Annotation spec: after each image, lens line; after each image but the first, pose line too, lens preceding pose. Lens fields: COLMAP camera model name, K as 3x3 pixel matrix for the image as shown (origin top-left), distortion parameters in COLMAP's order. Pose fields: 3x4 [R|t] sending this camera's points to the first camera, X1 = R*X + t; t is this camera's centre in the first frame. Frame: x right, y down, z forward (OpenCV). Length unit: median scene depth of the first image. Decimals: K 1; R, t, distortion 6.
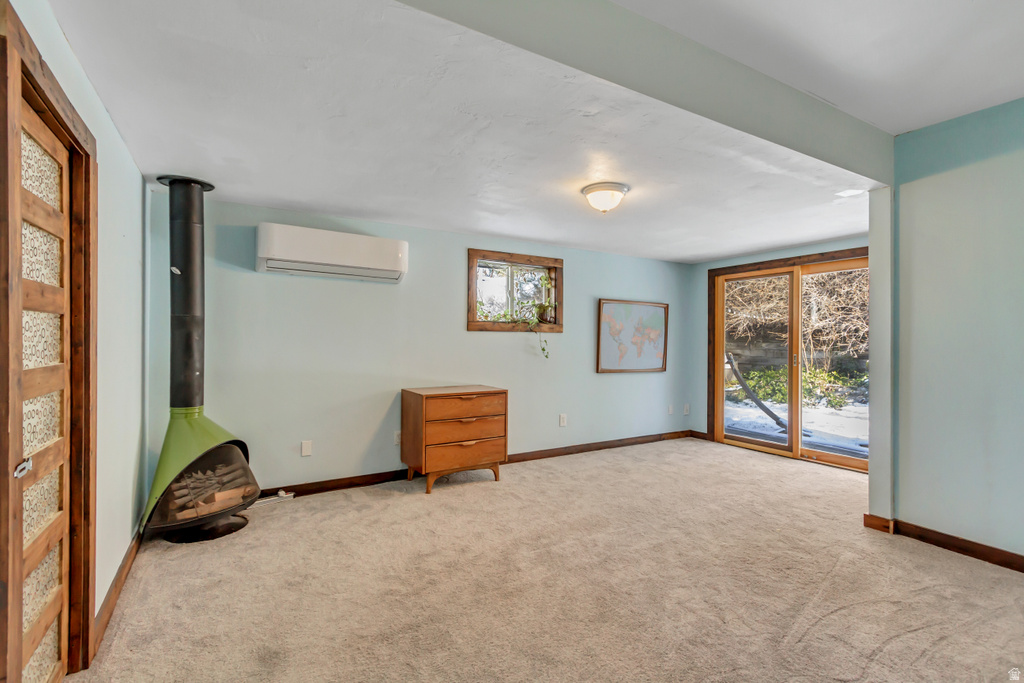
lens RADIAL K [[472.2, 0, 507.6], [0, 472.2, 337.4], [0, 0, 1]] dist [0.007618, 0.000162]
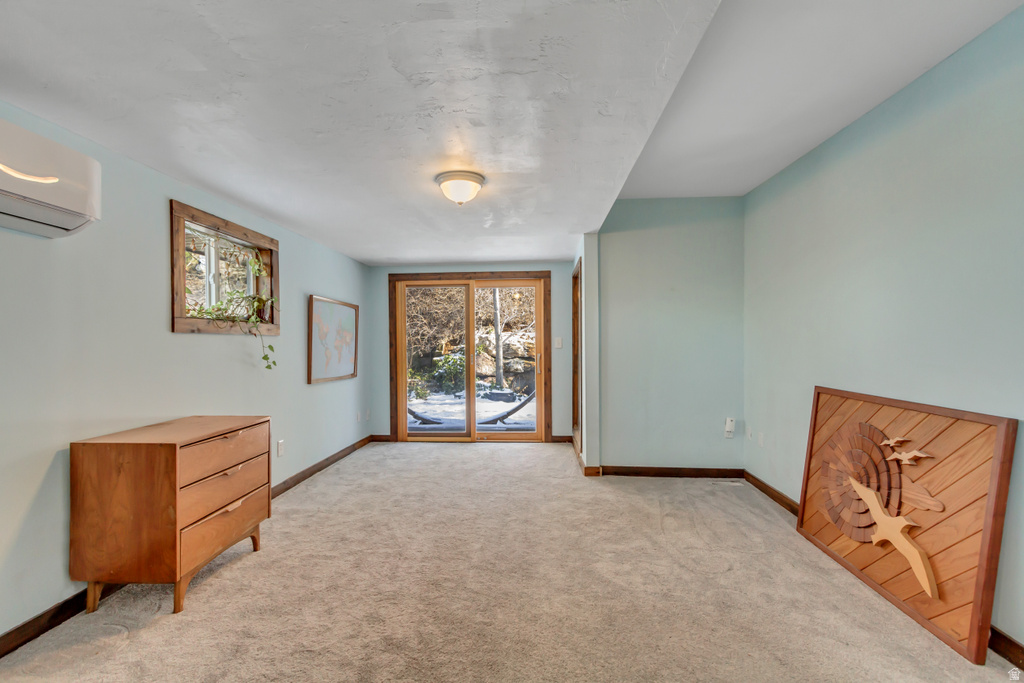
lens RADIAL K [[472.2, 0, 509.3], [0, 472.2, 344.5], [0, 0, 1]] dist [0.007618, 0.000162]
pose [[0.564325, -0.012333, 0.825460, -0.347491], [0.005234, 0.999922, 0.011361, -0.002047], [-0.825536, -0.002091, 0.564346, 0.279649]]
